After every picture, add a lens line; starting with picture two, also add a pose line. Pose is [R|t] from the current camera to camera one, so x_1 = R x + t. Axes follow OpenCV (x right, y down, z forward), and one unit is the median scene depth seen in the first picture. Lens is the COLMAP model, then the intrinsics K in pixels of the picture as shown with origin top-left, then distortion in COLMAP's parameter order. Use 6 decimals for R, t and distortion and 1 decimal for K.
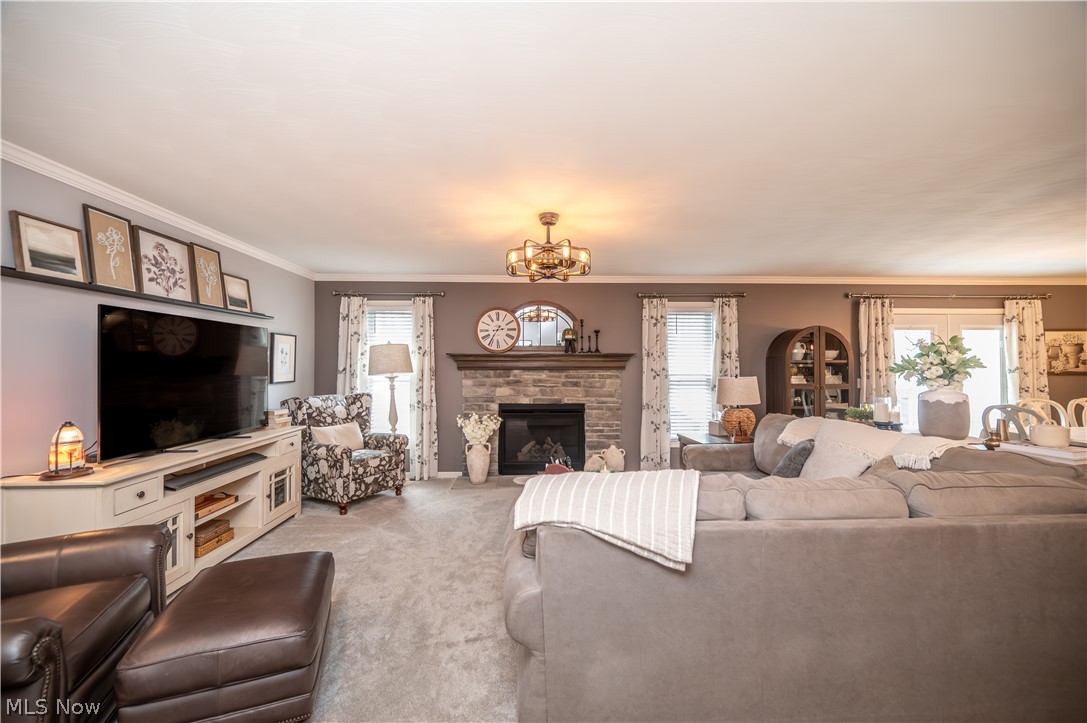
lens RADIAL K [[430.7, 0, 543.5], [0, 430.7, 361.5], [0, 0, 1]] dist [-0.001712, -0.000172]
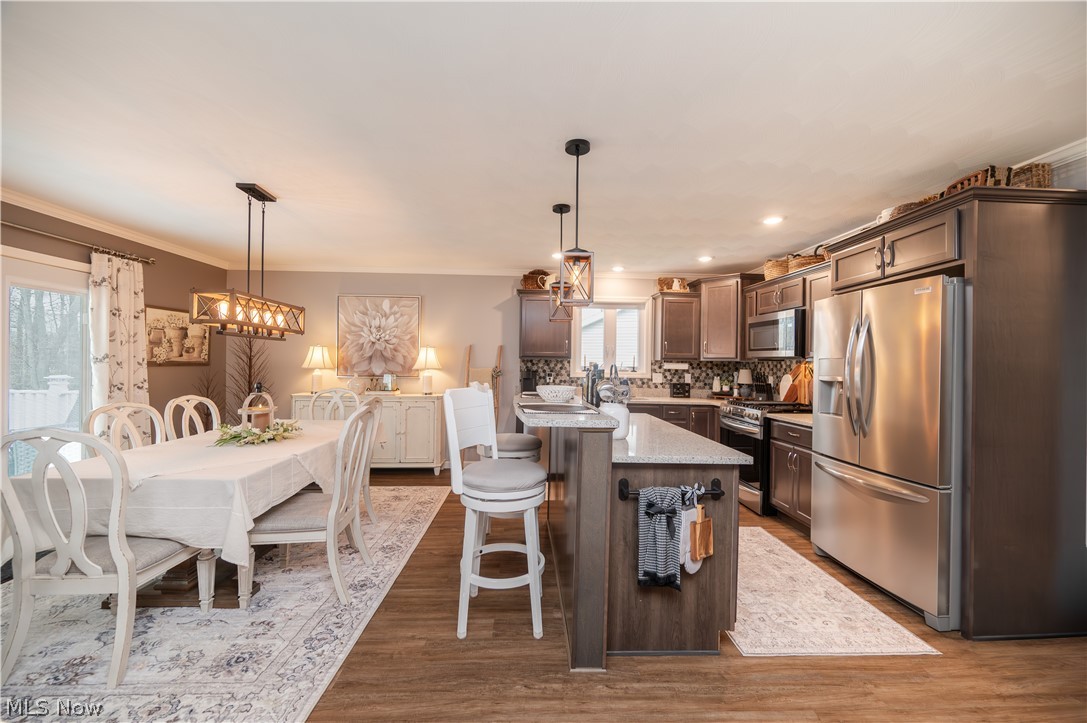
lens RADIAL K [[430.7, 0, 543.5], [0, 430.7, 361.5], [0, 0, 1]] dist [-0.001712, -0.000172]
pose [[-0.014768, 0.003550, 0.999885, 0.425674], [-0.021223, 0.999767, -0.003863, 0.012641], [-0.999666, -0.021277, -0.014690, 0.330731]]
